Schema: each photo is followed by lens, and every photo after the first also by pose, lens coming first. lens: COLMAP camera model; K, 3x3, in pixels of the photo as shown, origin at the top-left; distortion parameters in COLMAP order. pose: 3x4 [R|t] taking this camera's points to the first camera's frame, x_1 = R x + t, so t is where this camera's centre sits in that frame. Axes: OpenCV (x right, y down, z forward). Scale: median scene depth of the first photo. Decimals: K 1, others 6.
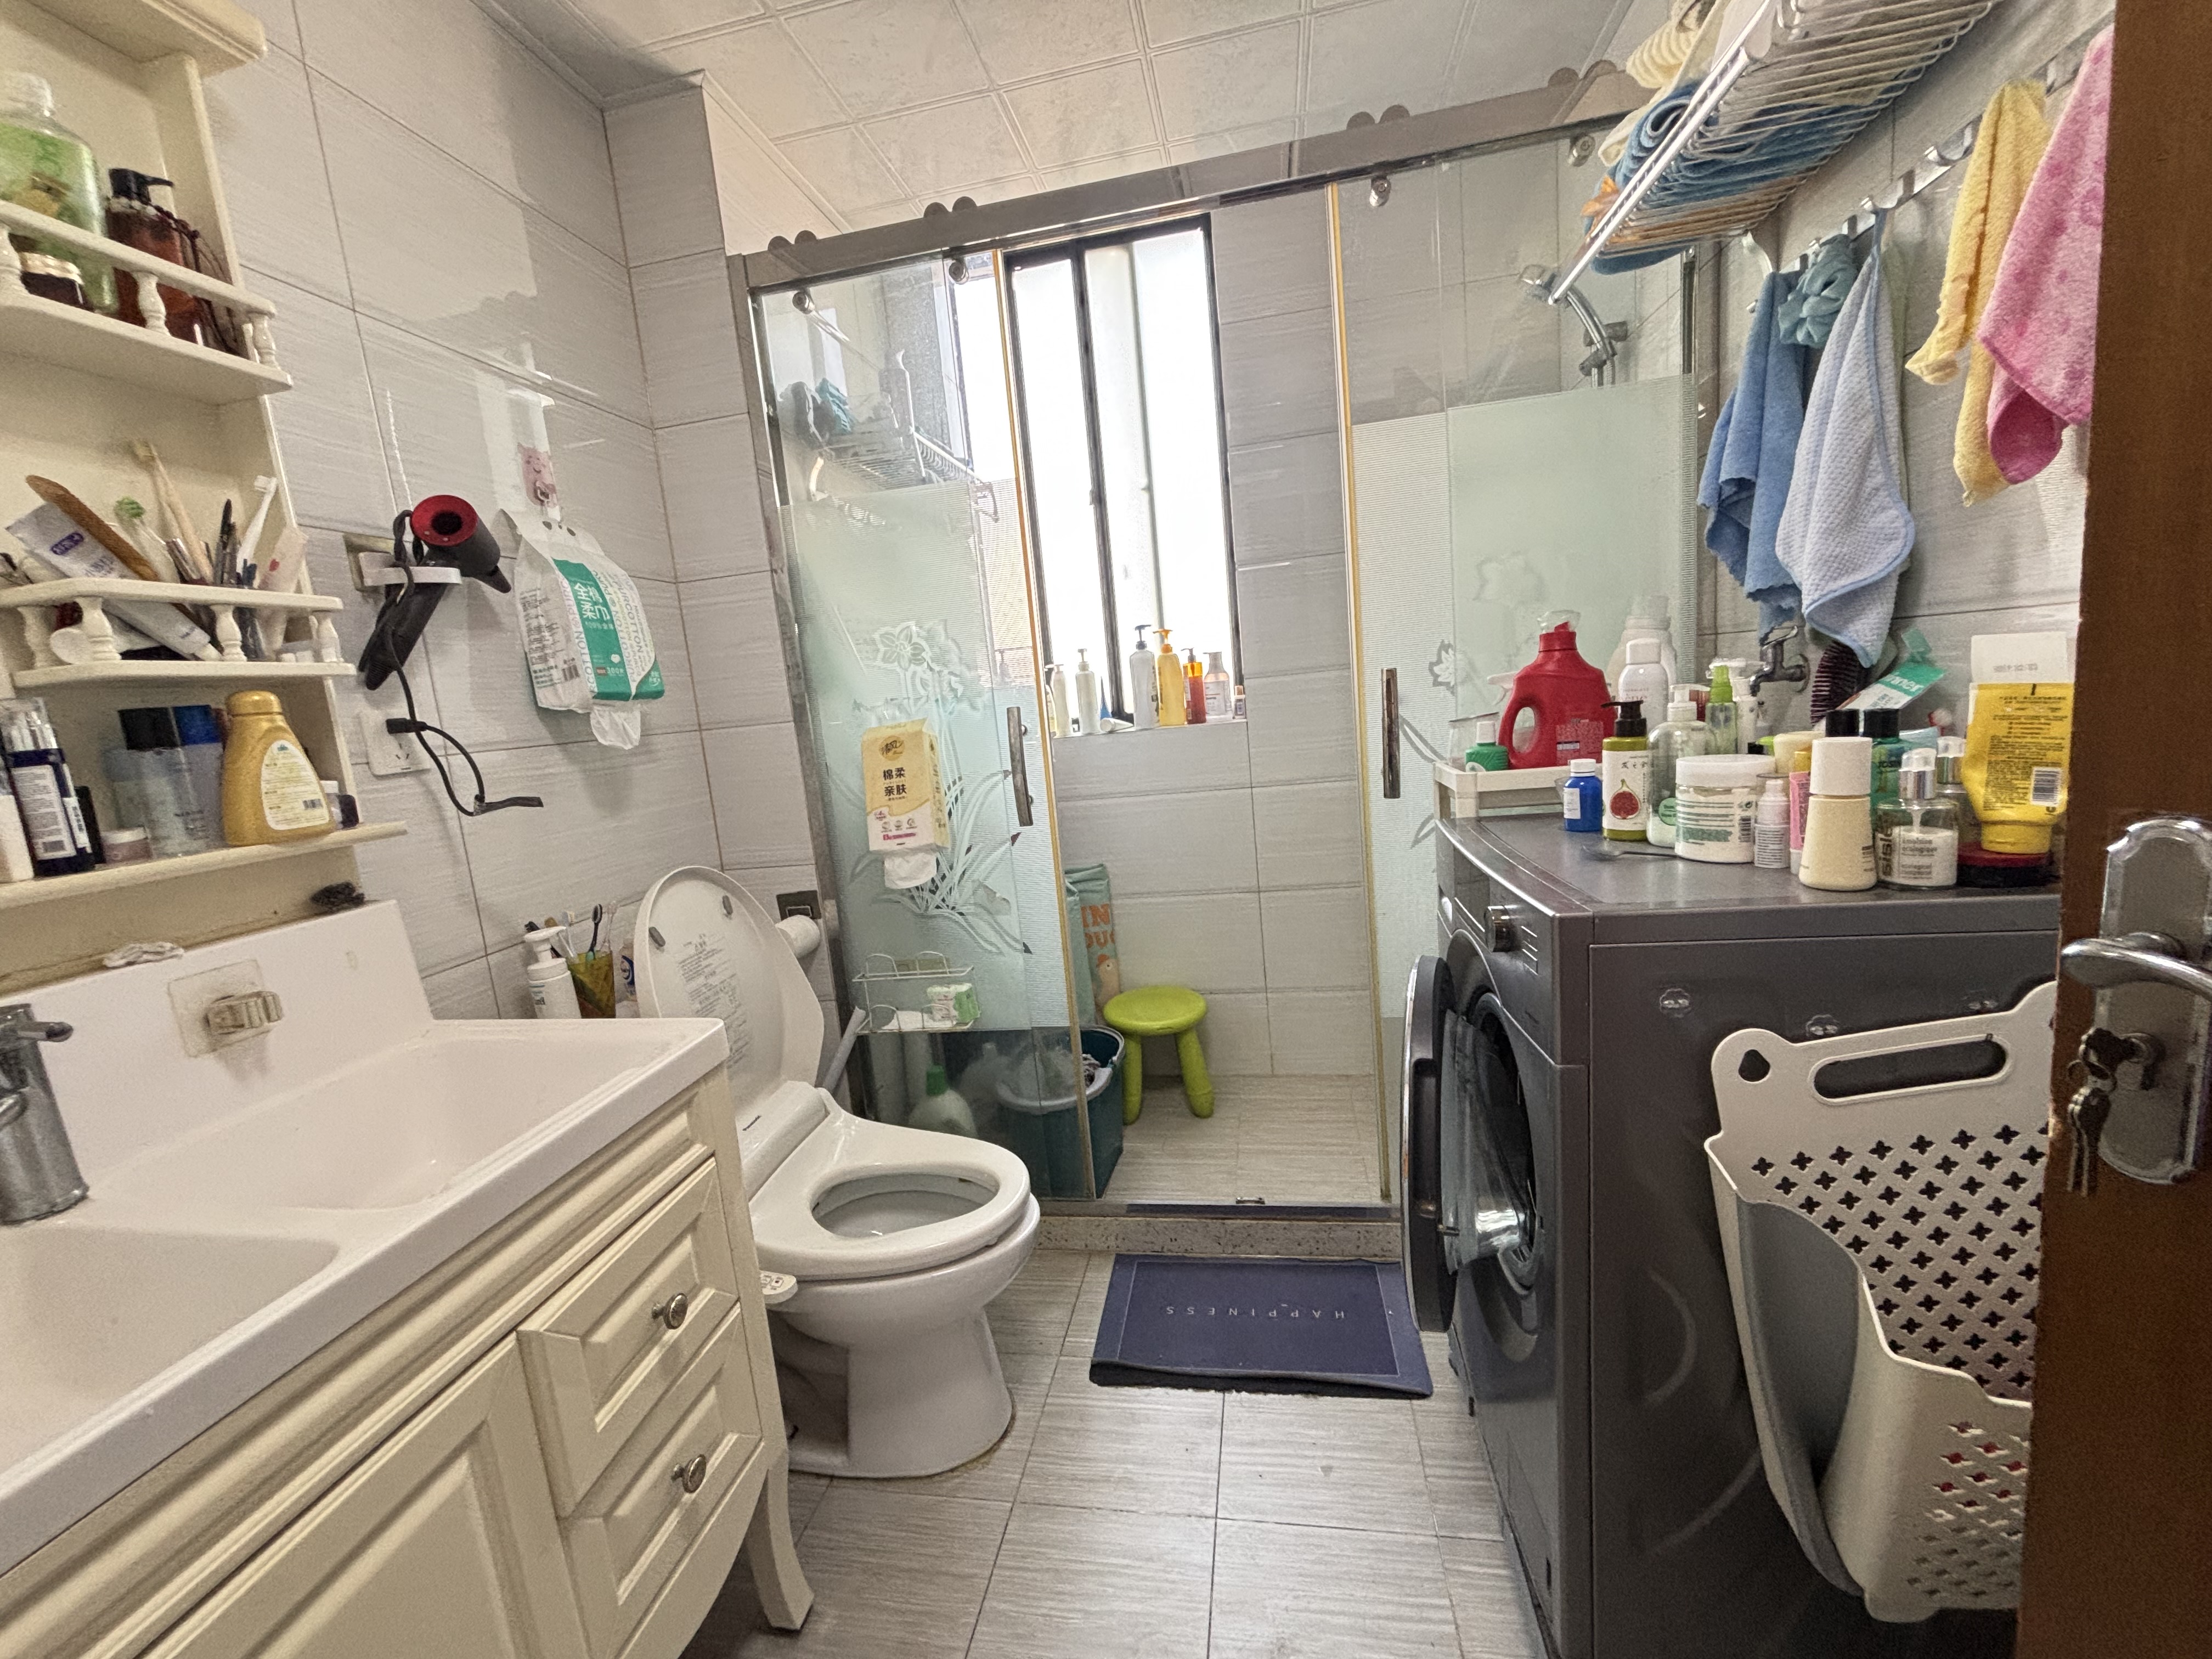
lens RADIAL K [[885.9, 0, 1111.5], [0, 885.9, 825.6], [0, 0, 1]] dist [0.000521, 0.001255]
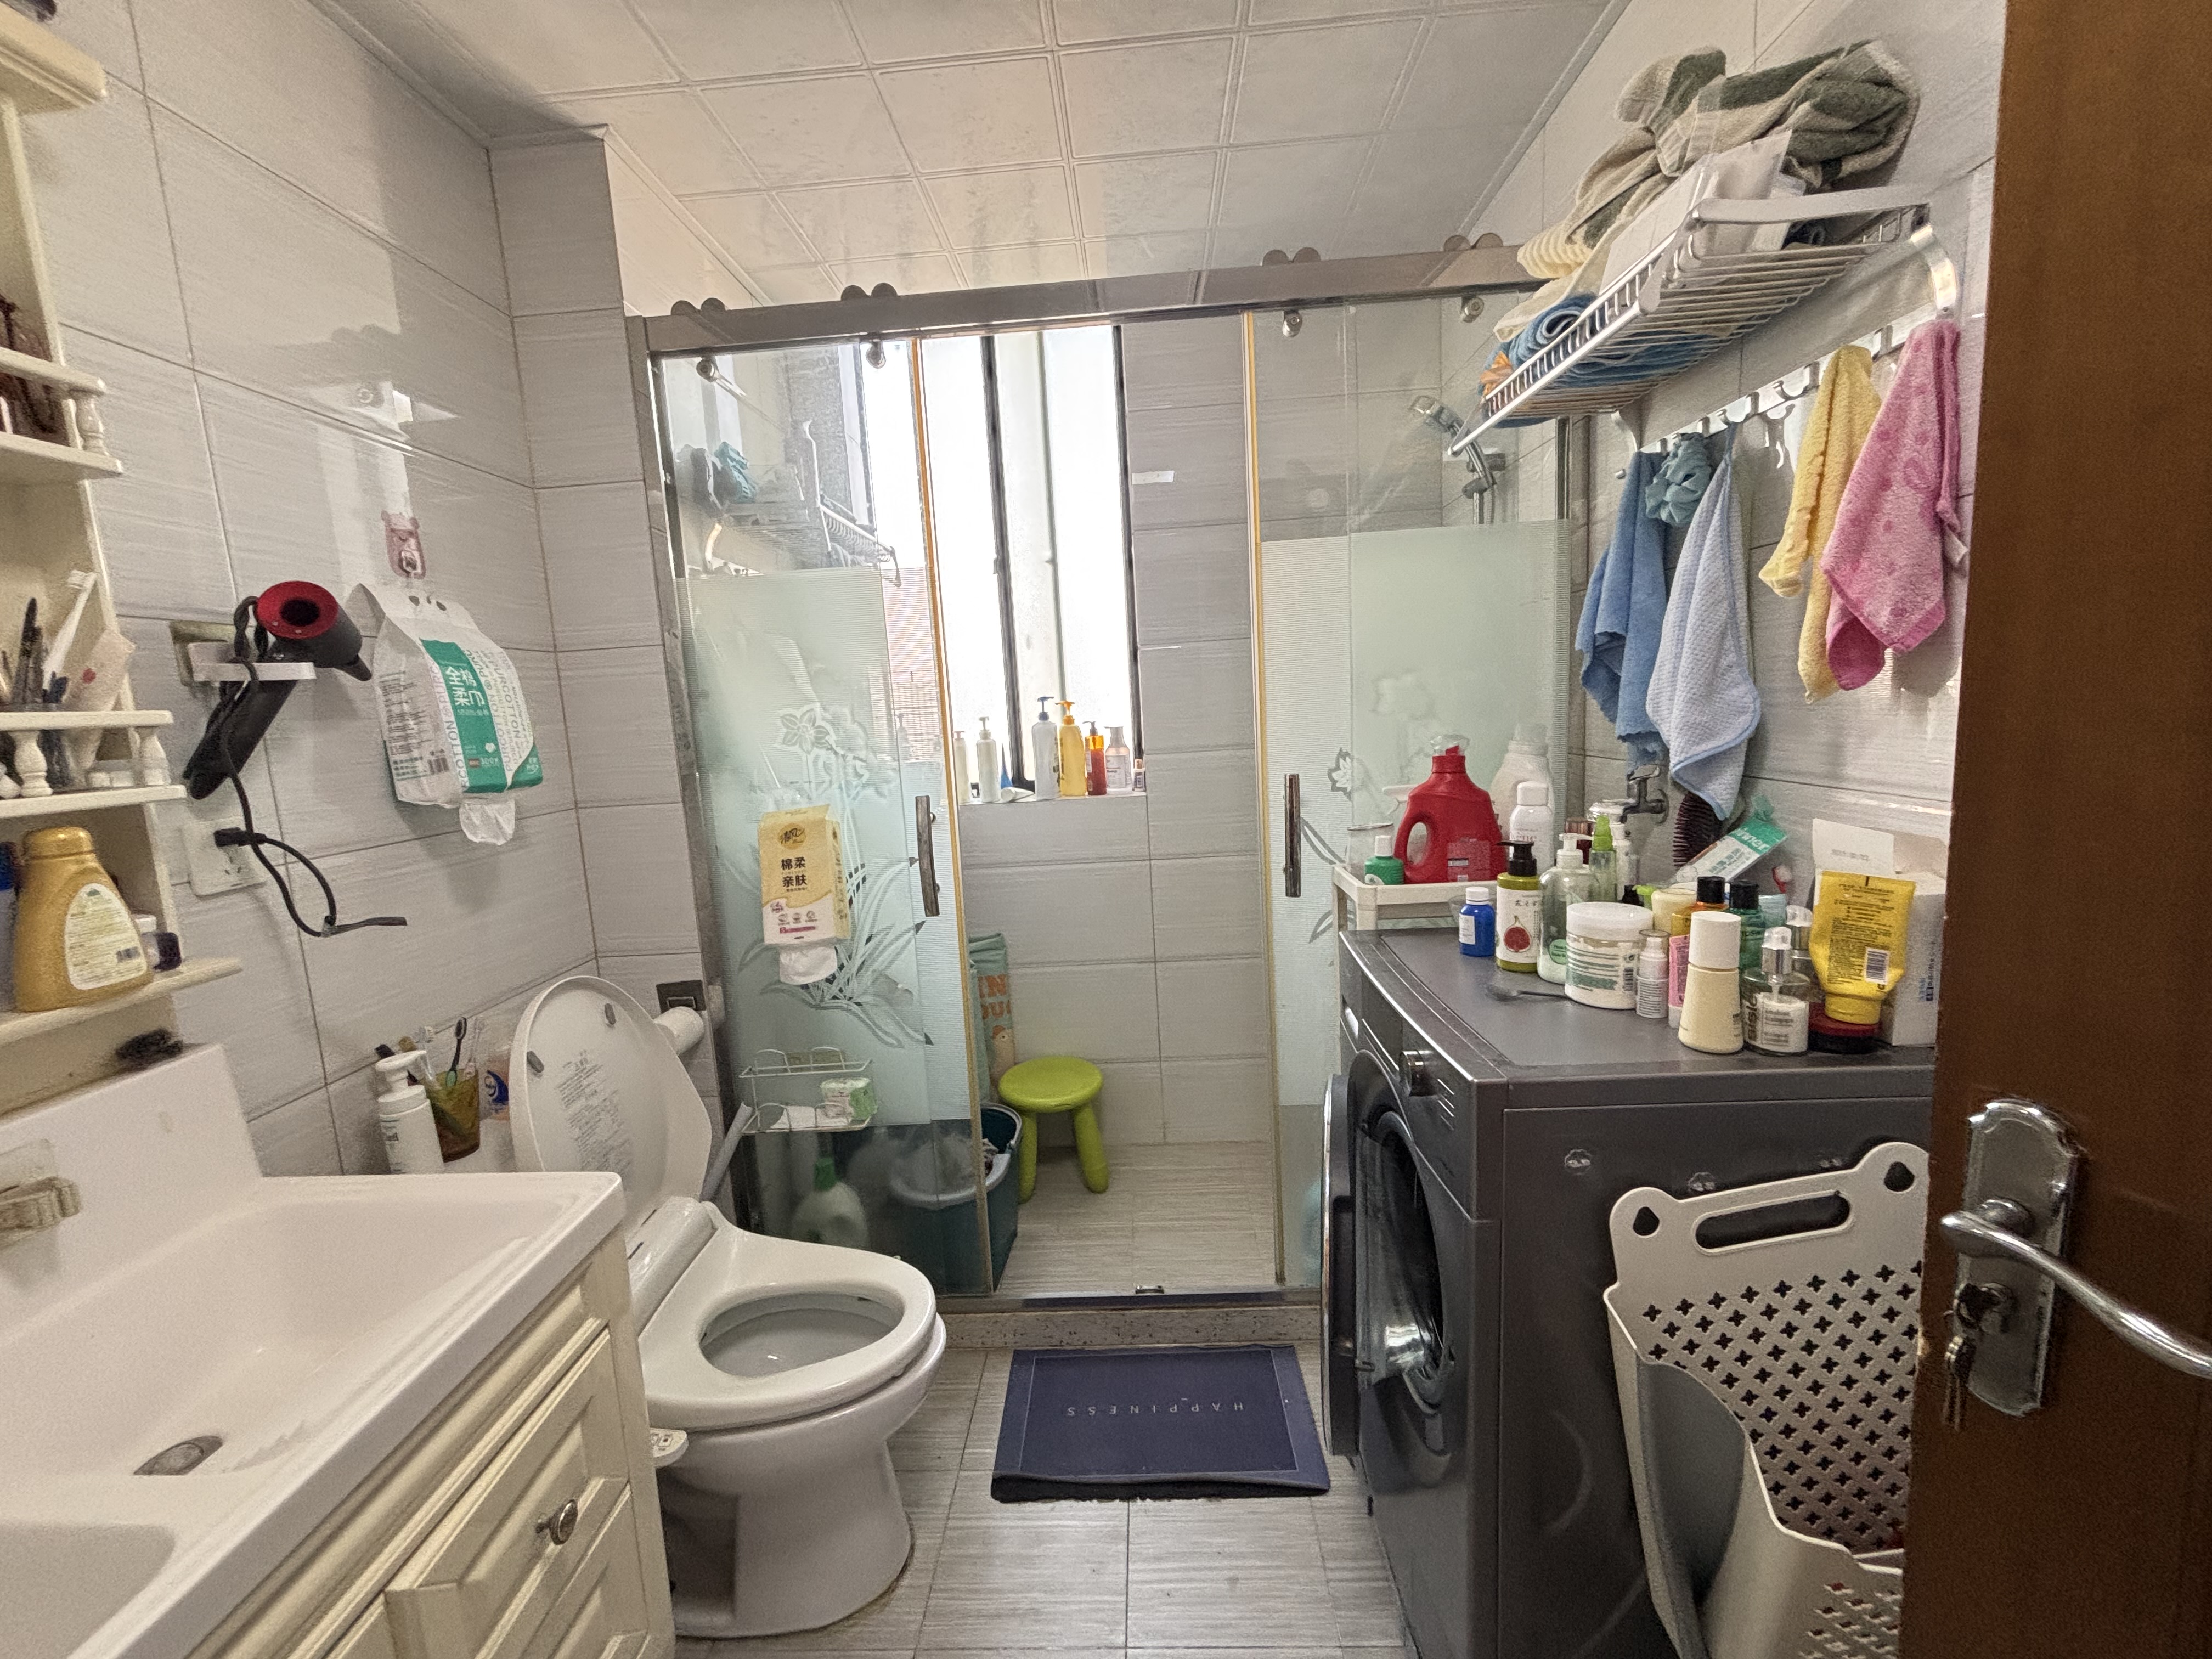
lens RADIAL K [[885.9, 0, 1110.4], [0, 885.9, 827.3], [0, 0, 1]] dist [0.000521, 0.001255]
pose [[0.990007, 0.020100, 0.139577, -0.051689], [-0.016829, 0.999556, -0.024576, -0.100997], [-0.140009, 0.021982, 0.989906, 0.000696]]
